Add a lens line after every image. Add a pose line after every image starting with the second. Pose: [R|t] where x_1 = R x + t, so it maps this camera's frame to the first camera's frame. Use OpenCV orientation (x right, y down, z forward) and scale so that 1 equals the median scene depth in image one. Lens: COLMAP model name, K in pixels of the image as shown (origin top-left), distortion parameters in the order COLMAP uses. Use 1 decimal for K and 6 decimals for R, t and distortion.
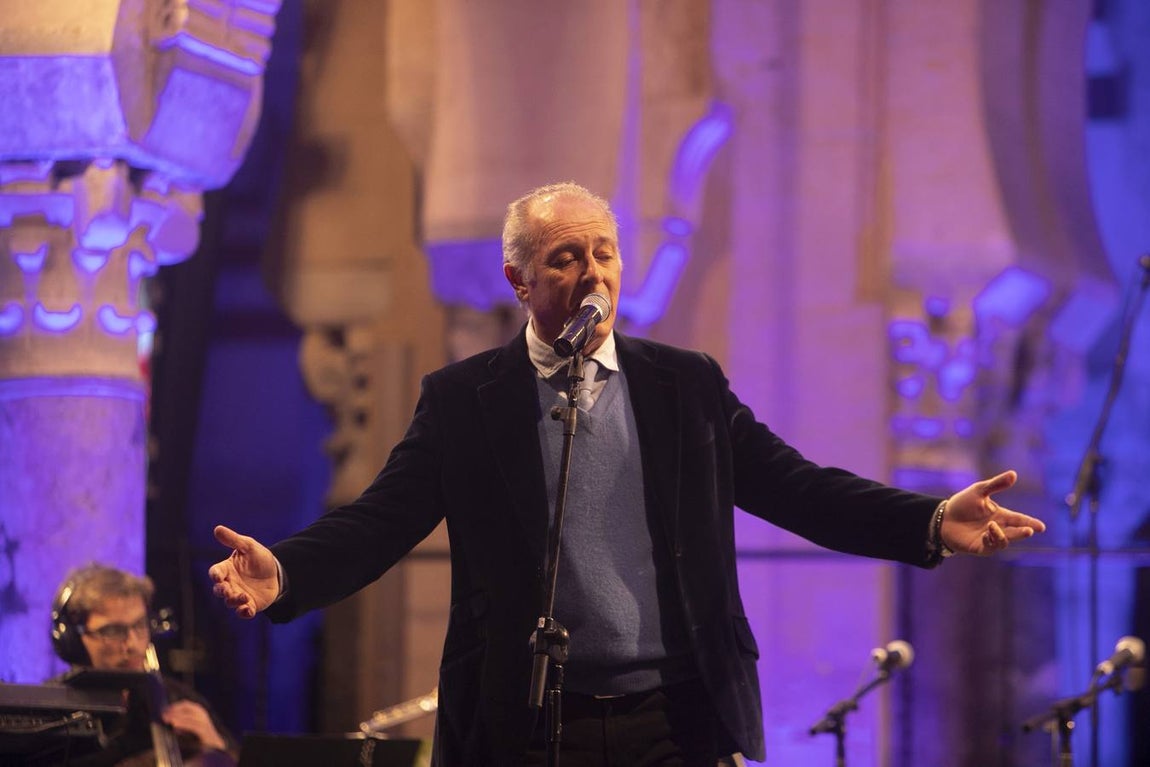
lens RADIAL K [[5747.5, 0, 575.0], [0, 5747.5, 383.5], [0, 0, 1]] dist [1.239183, -1.297811]
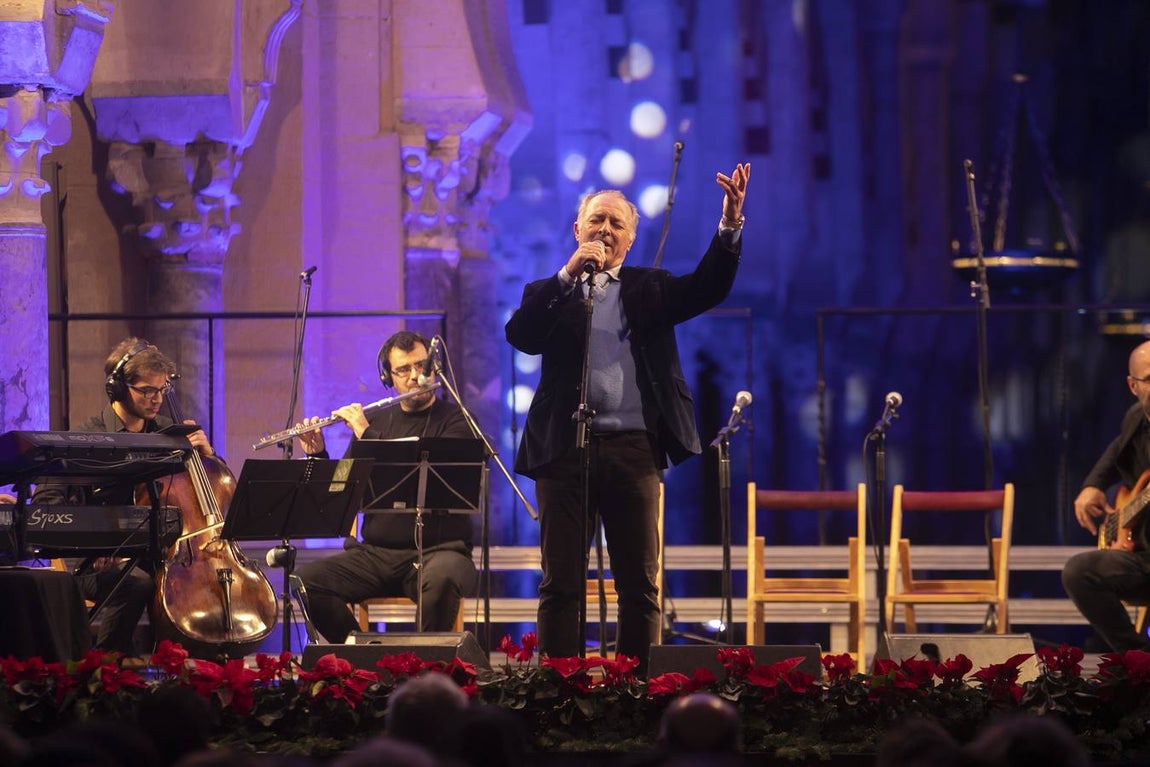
lens RADIAL K [[6501.8, 0, 575.0], [0, 6501.8, 383.5], [0, 0, 1]] dist [1.551560, -0.141569]
pose [[0.978284, -0.020233, 0.206280, -0.303564], [0.006746, 0.997805, 0.065877, -0.074259], [-0.207160, -0.063055, 0.976273, -0.757689]]
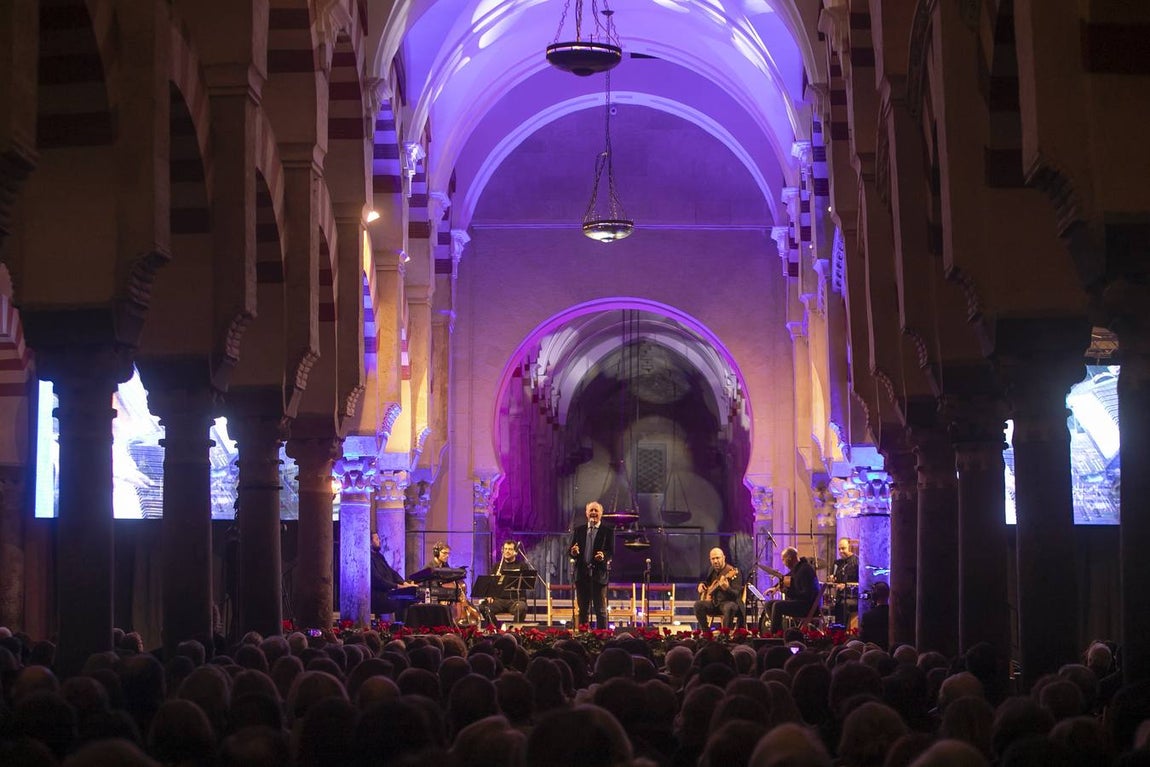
lens RADIAL K [[2391.9, 0, 618.9], [0, 2391.9, 383.6], [0, 0, 1]] dist [-0.192822, 0.018706]
pose [[0.941122, 0.014675, 0.337749, -0.668676], [-0.016205, 0.999867, 0.001709, -0.130156], [-0.337679, -0.007082, 0.941235, -1.253388]]
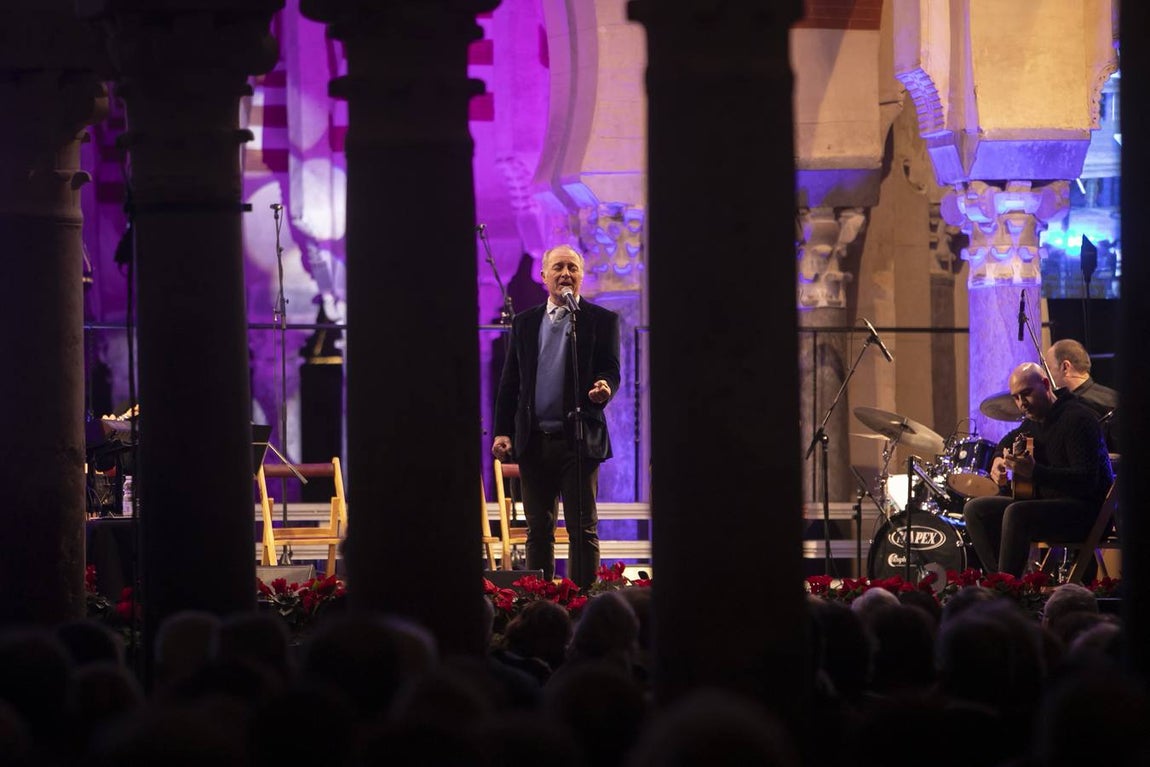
lens RADIAL K [[6379.1, 0, 575.0], [0, 6379.1, 383.5], [0, 0, 1]] dist [1.477001, 14.526582]
pose [[0.815207, -0.012792, 0.579029, -1.201668], [-0.031742, 0.997267, 0.066721, -0.118739], [-0.578300, -0.072771, 0.812573, -1.016250]]
